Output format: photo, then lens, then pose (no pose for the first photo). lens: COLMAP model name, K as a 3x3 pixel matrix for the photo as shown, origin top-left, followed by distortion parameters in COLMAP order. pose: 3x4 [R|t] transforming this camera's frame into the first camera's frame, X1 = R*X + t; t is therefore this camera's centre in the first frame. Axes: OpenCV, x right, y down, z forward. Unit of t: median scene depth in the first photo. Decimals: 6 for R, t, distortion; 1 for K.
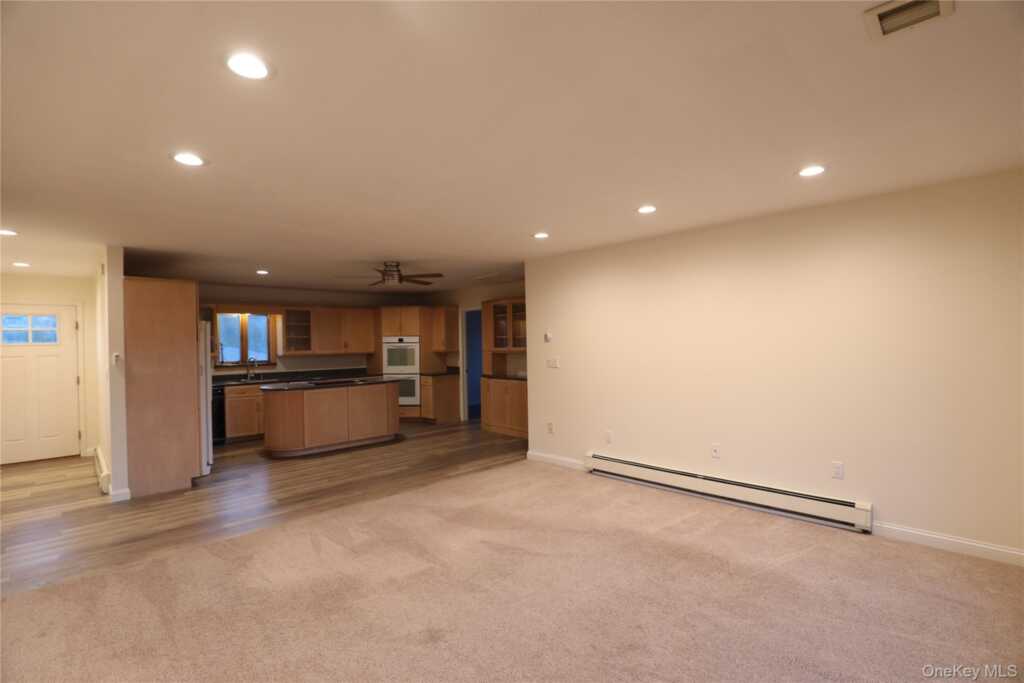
lens RADIAL K [[468.5, 0, 506.2], [0, 468.5, 342.5], [0, 0, 1]] dist [-0.020318, 0.000209]
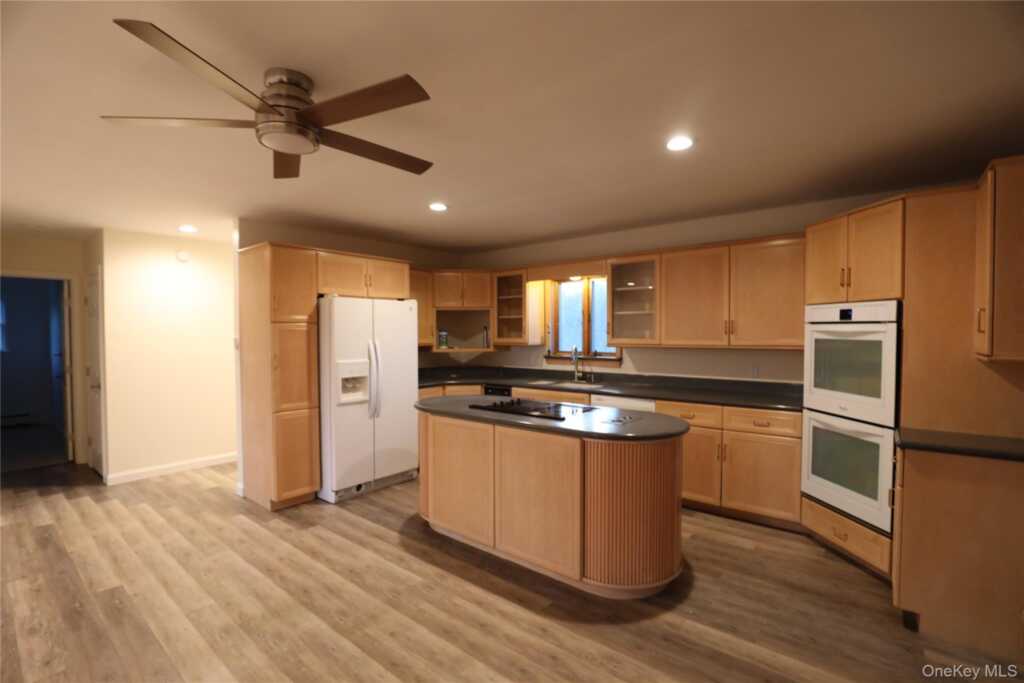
lens RADIAL K [[468.5, 0, 506.2], [0, 468.5, 342.5], [0, 0, 1]] dist [-0.020318, 0.000209]
pose [[0.111979, 0.037747, -0.992993, 0.076042], [0.003253, 0.999259, 0.038352, 0.001508], [0.993705, -0.007524, 0.111773, 0.777472]]
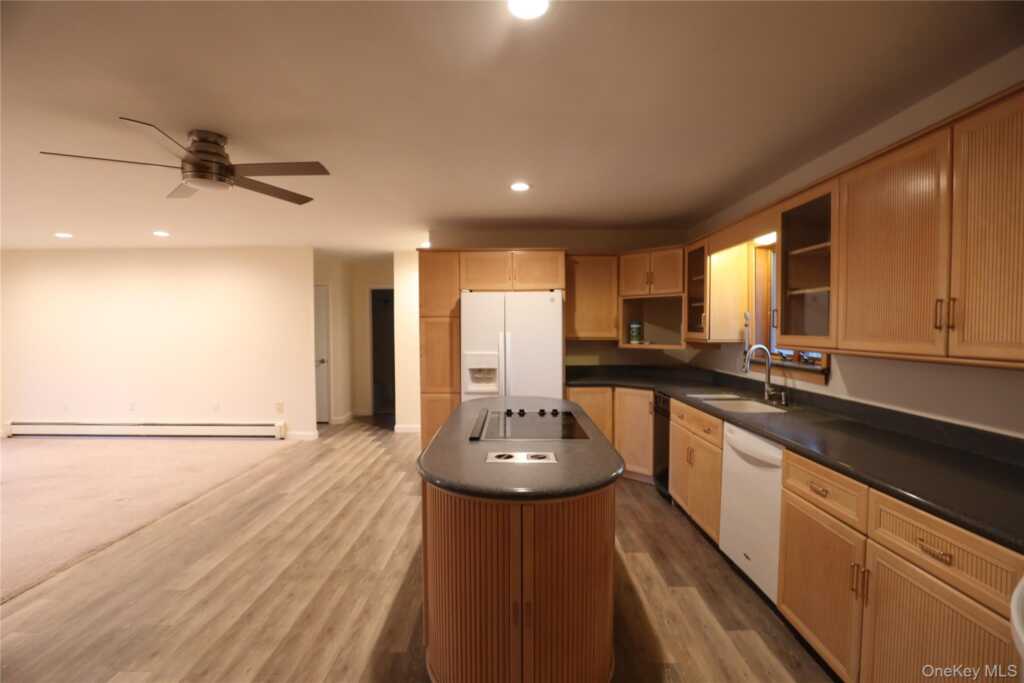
lens RADIAL K [[468.5, 0, 506.2], [0, 468.5, 342.5], [0, 0, 1]] dist [-0.020318, 0.000209]
pose [[-0.701886, 0.048446, -0.710640, -0.084648], [0.020360, 0.998641, 0.047970, 0.003527], [0.711998, 0.019201, -0.701919, 1.054087]]
